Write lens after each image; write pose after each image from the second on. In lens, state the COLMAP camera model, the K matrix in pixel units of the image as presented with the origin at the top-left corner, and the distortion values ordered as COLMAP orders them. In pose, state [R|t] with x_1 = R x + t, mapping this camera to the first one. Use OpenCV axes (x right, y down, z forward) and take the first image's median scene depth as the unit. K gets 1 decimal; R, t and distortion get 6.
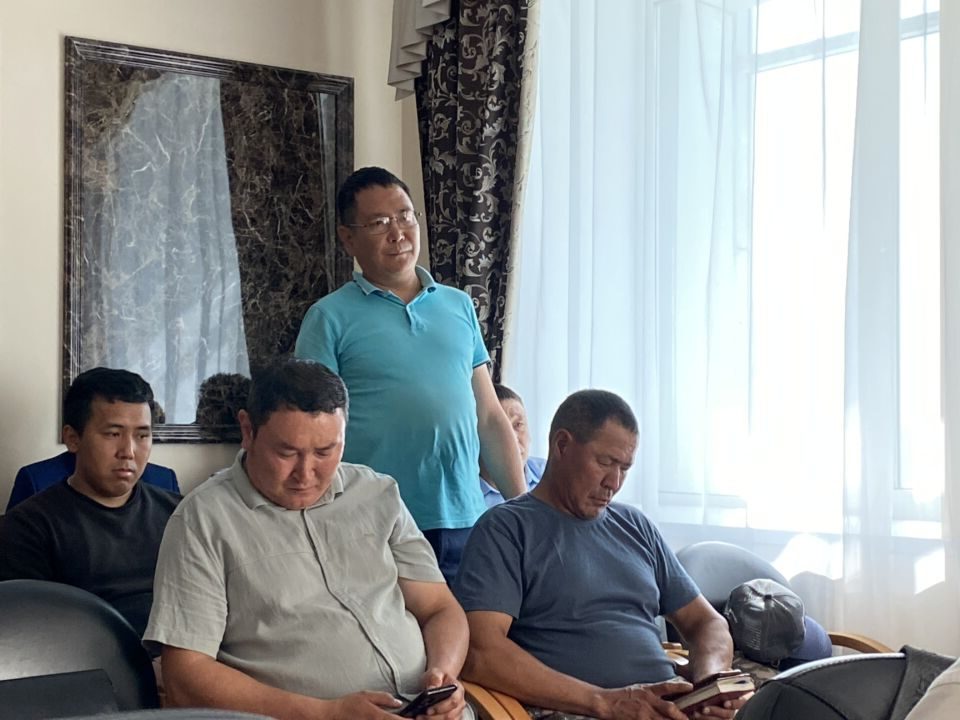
lens RADIAL K [[1783.7, 0, 507.3], [0, 1783.7, 439.5], [0, 0, 1]] dist [0.012419, 0.000000]
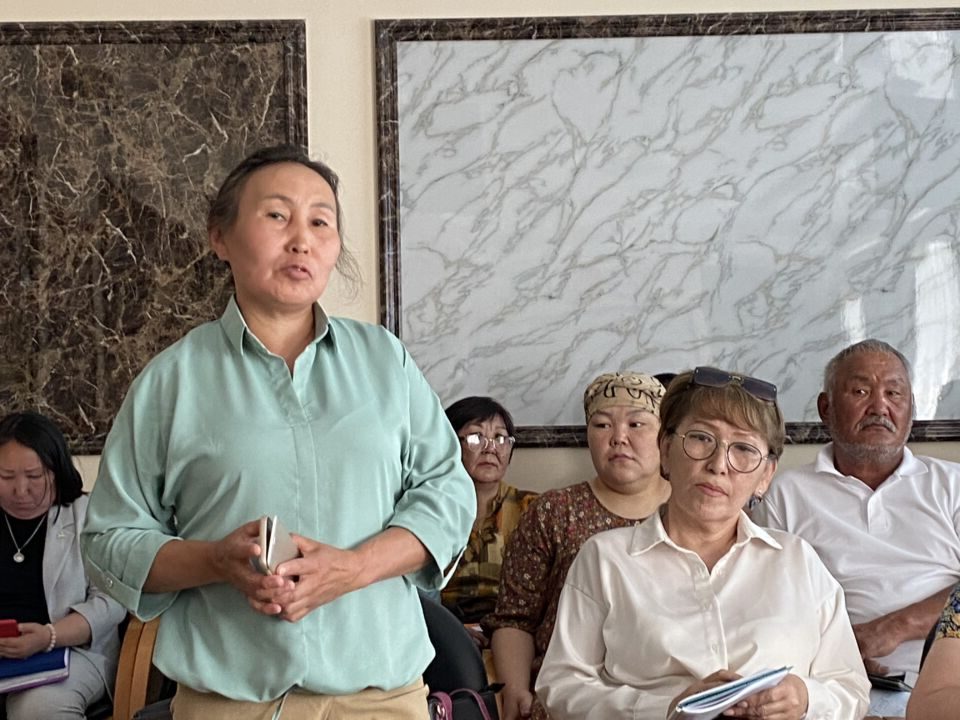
lens RADIAL K [[1781.6, 0, 483.1], [0, 1781.6, 364.5], [0, 0, 1]] dist [0.143144, 0.000000]
pose [[0.776474, -0.033955, -0.629233, 0.581016], [0.010724, 0.999115, -0.040681, -0.004471], [0.630057, 0.024840, 0.776151, 0.458057]]
